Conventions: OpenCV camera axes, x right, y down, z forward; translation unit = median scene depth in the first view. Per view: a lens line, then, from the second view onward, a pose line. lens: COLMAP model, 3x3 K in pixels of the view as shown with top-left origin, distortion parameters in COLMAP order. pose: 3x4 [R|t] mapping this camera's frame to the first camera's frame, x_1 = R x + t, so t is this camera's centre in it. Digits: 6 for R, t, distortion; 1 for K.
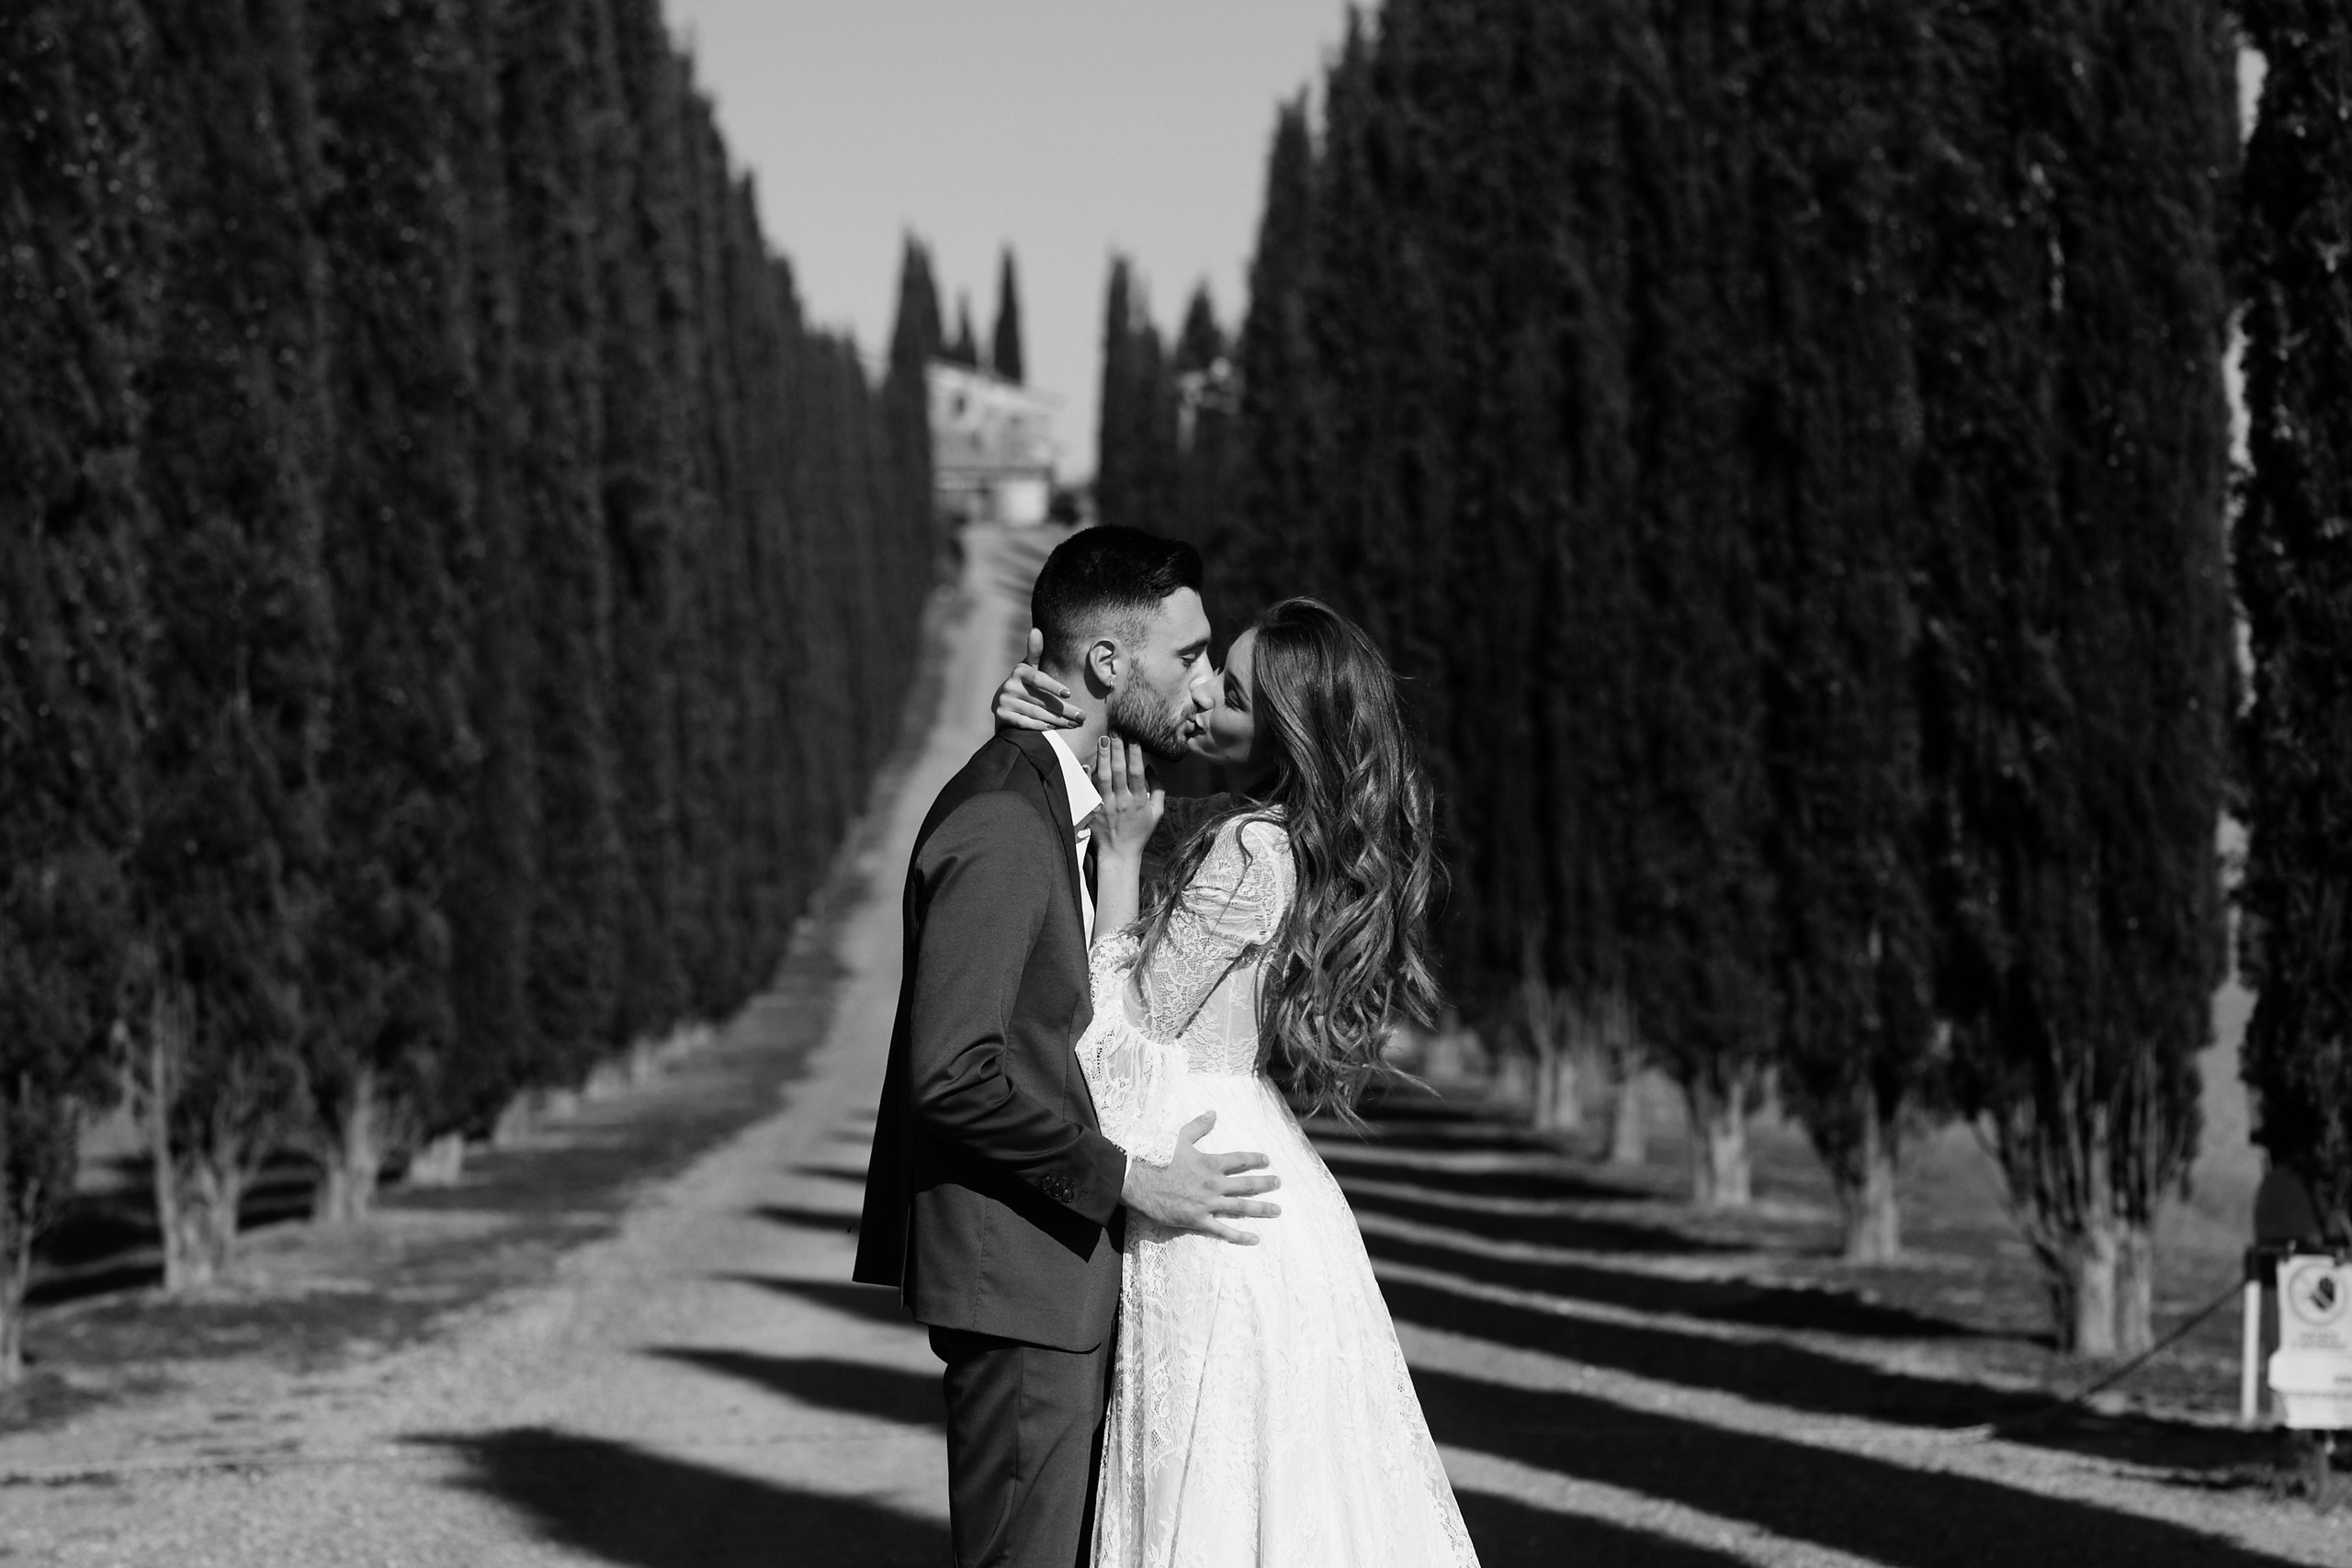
lens RADIAL K [[5656.1, 0, 1176.0], [0, 5656.1, 784.0], [0, 0, 1]] dist [0.107460, -0.046051]
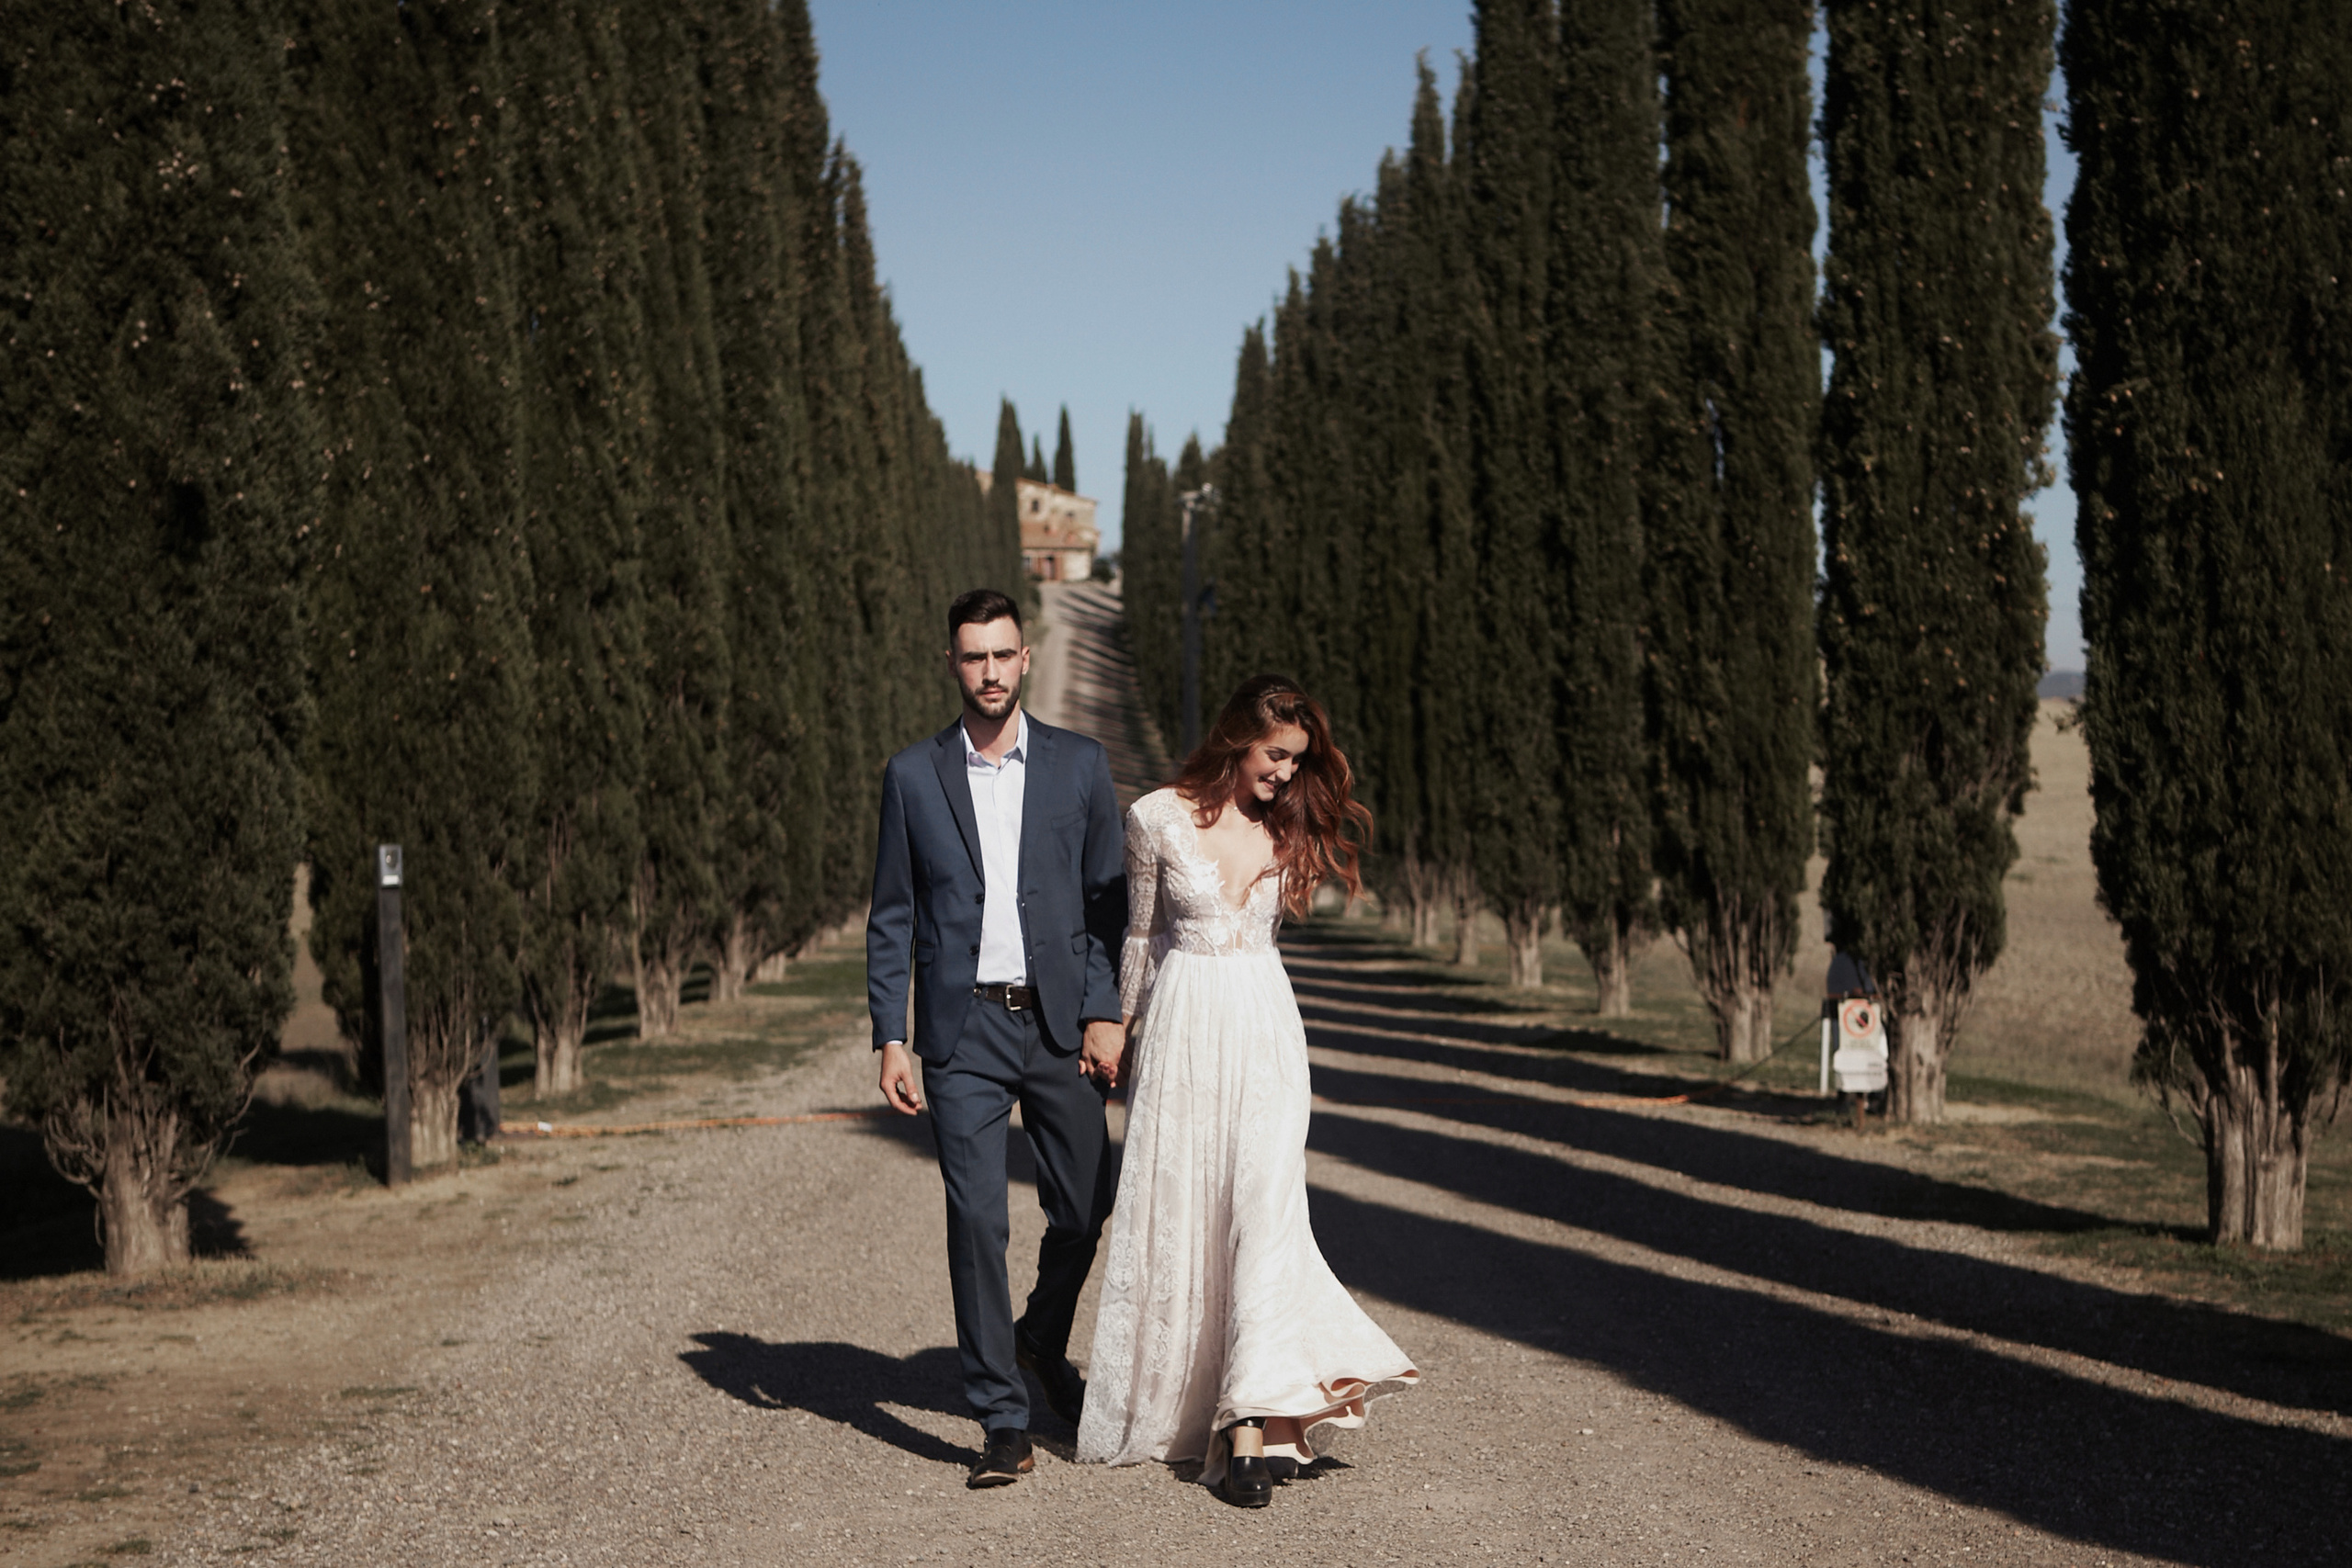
lens RADIAL K [[3509.1, 0, 1337.6], [0, 3509.1, 878.0], [0, 0, 1]] dist [-0.016439, -0.028753]
pose [[0.998874, -0.005382, 0.047135, -0.014446], [0.003546, 0.999235, 0.038949, -0.001497], [-0.047308, -0.038738, 0.998129, -0.082505]]
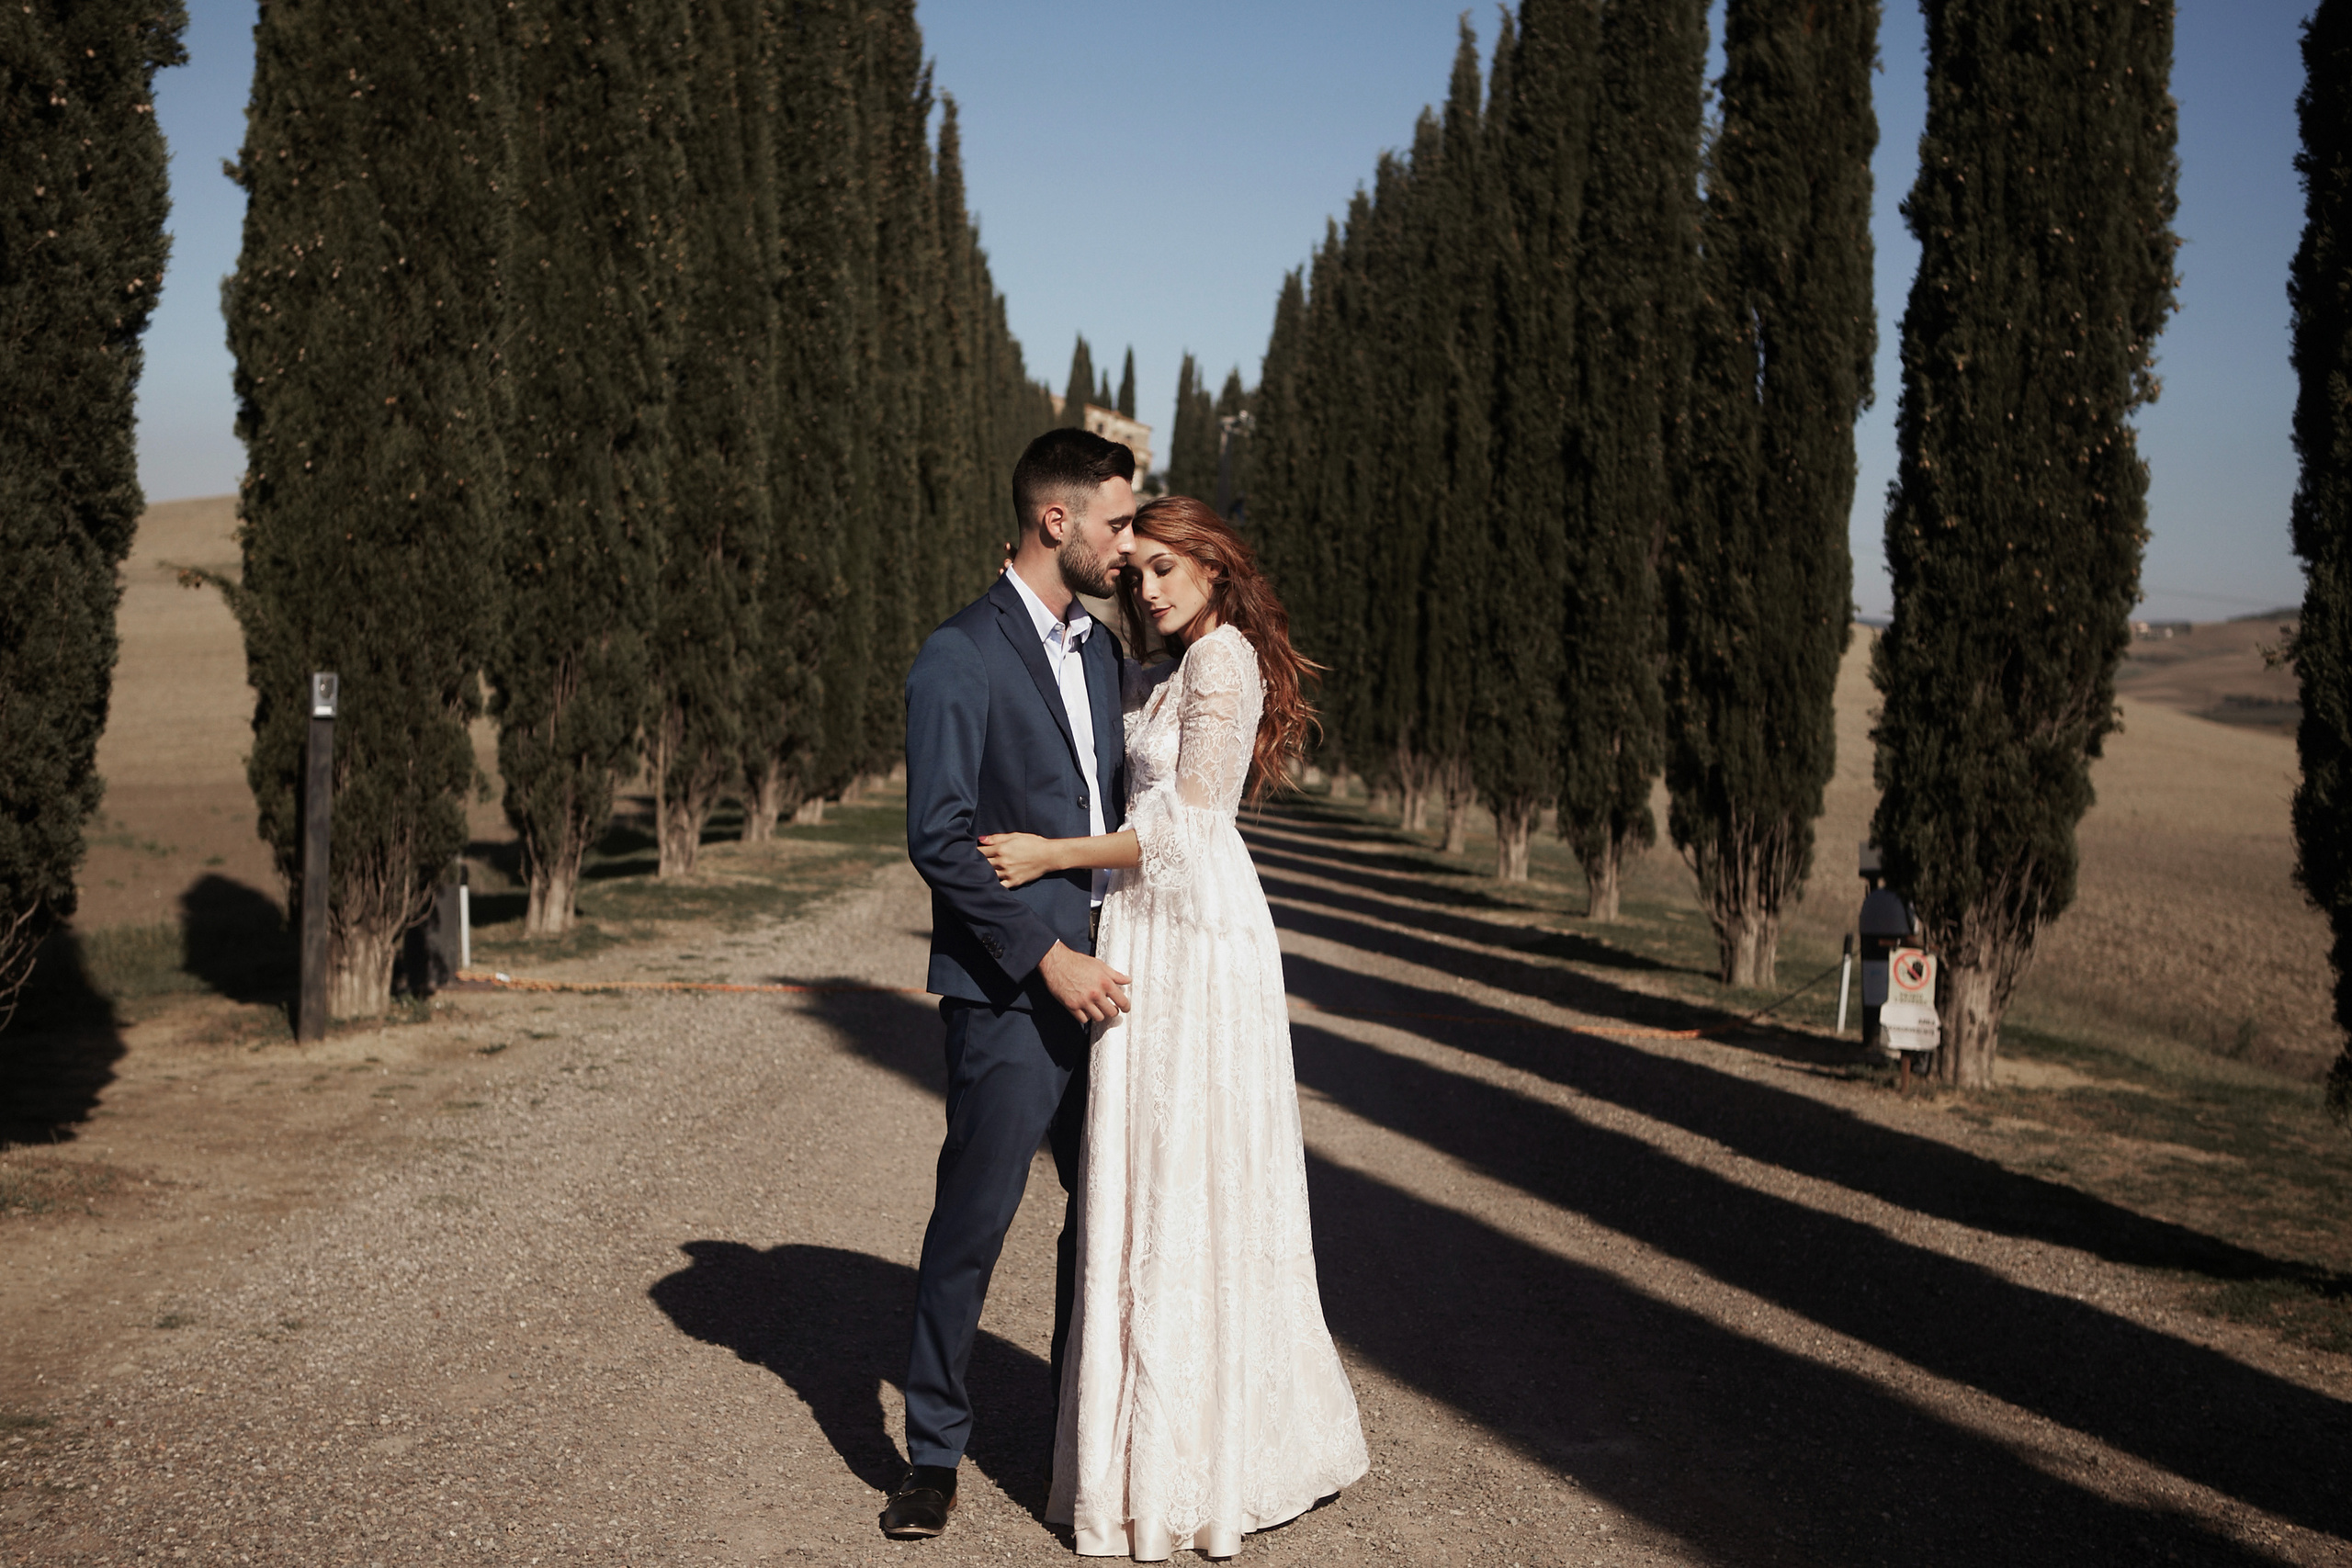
lens RADIAL K [[2941.8, 0, 1136.6], [0, 2941.8, 742.6], [0, 0, 1]] dist [-0.042942, 0.055179]
pose [[0.997887, 0.062041, -0.019278, -0.010612], [-0.061262, 0.997373, 0.038642, 0.000994], [0.021624, -0.037379, 0.999067, 0.069267]]
